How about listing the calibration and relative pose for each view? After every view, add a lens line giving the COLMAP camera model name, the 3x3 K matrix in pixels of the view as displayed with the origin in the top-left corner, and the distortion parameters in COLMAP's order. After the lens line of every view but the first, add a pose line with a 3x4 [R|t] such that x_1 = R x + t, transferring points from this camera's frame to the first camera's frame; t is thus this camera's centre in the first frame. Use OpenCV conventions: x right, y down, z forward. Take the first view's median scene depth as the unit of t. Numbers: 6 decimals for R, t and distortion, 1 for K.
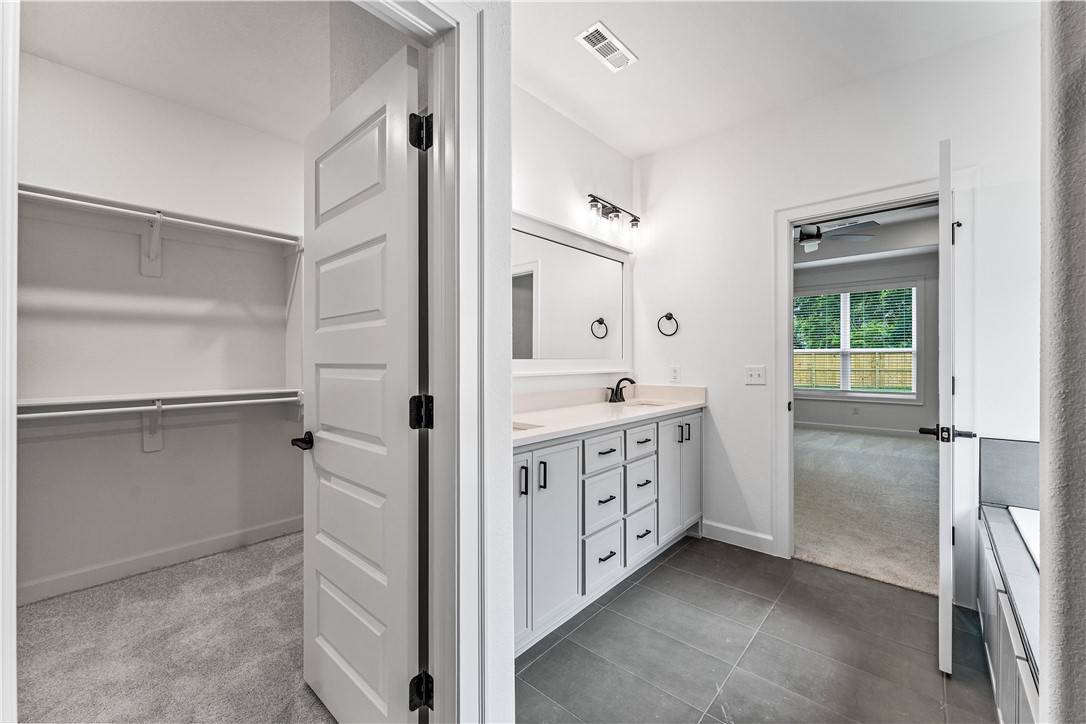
lens RADIAL K [[436.4, 0, 541.8], [0, 436.4, 356.0], [0, 0, 1]] dist [0.003058, -0.002241]
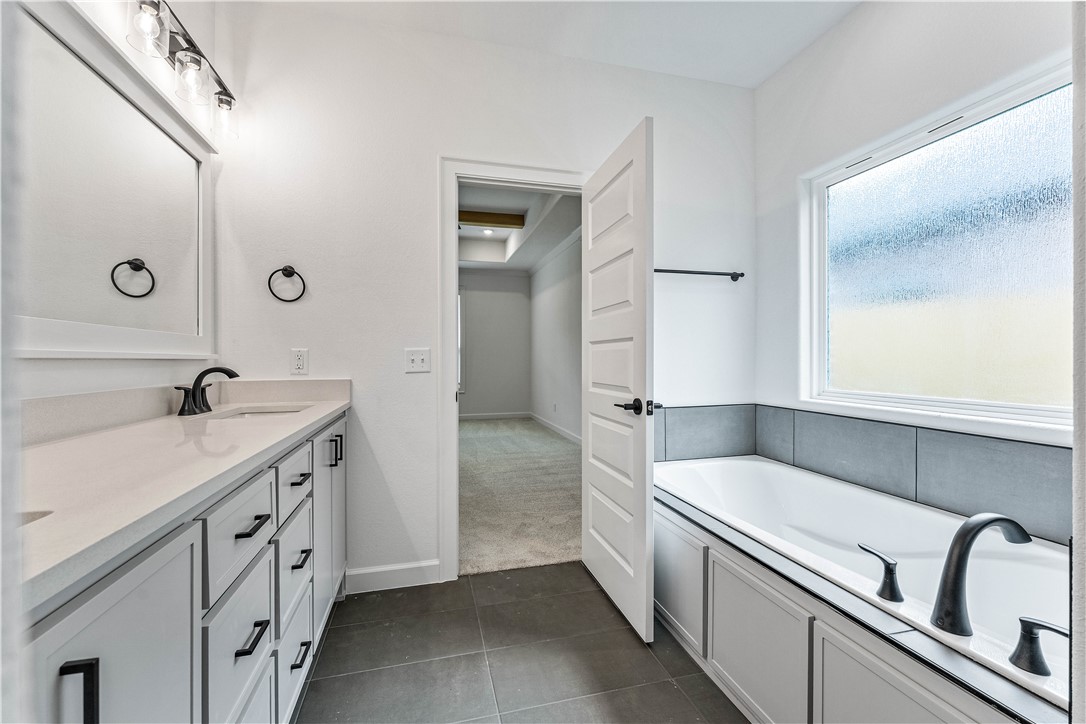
lens RADIAL K [[436.4, 0, 540.8], [0, 436.4, 359.2], [0, 0, 1]] dist [0.003058, -0.002241]
pose [[0.562006, 0.001032, 0.827132, -0.034001], [-0.004984, 0.999985, 0.002138, 0.040331], [-0.827118, -0.005324, 0.562003, 0.393458]]
